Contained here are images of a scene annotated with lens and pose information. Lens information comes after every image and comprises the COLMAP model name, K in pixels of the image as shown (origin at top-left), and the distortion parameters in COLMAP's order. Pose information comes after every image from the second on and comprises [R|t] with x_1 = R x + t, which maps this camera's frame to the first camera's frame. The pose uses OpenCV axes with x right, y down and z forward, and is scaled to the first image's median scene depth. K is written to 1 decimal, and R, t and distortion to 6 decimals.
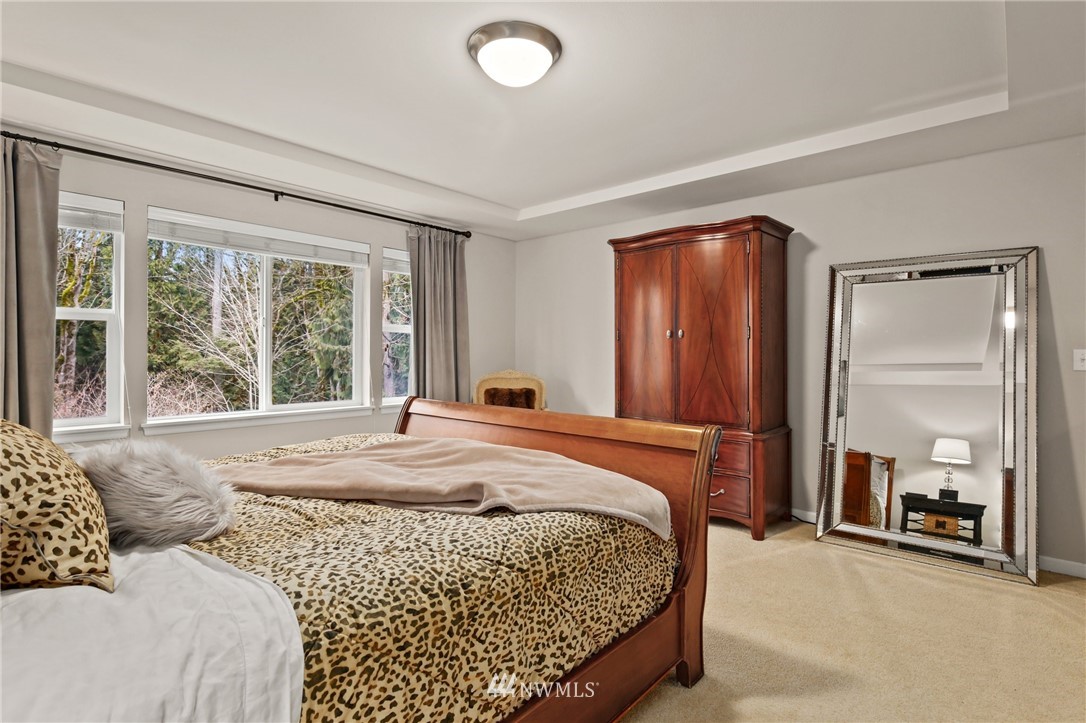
lens RADIAL K [[529.1, 0, 545.5], [0, 529.1, 363.0], [0, 0, 1]] dist [0.000197, 0.000260]
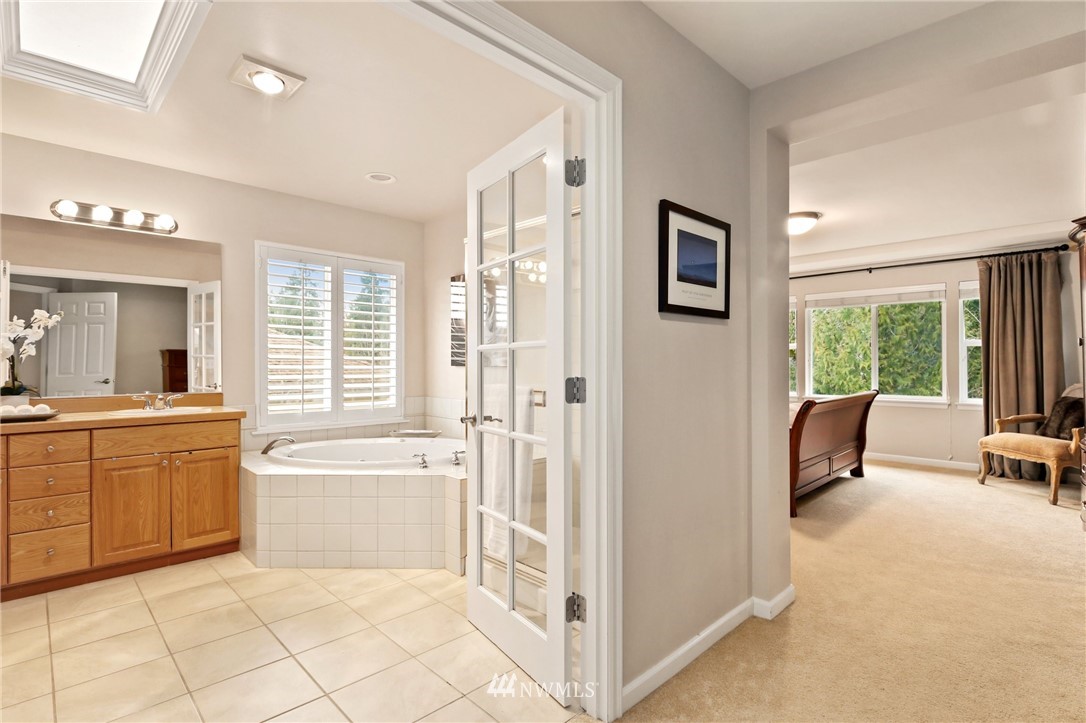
lens RADIAL K [[529.1, 0, 545.5], [0, 529.1, 363.0], [0, 0, 1]] dist [0.000197, 0.000260]
pose [[-0.073855, 0.005397, -0.997254, 1.095693], [-0.003728, 0.999977, 0.005688, -0.021997], [0.997262, 0.004137, -0.073833, 0.077495]]
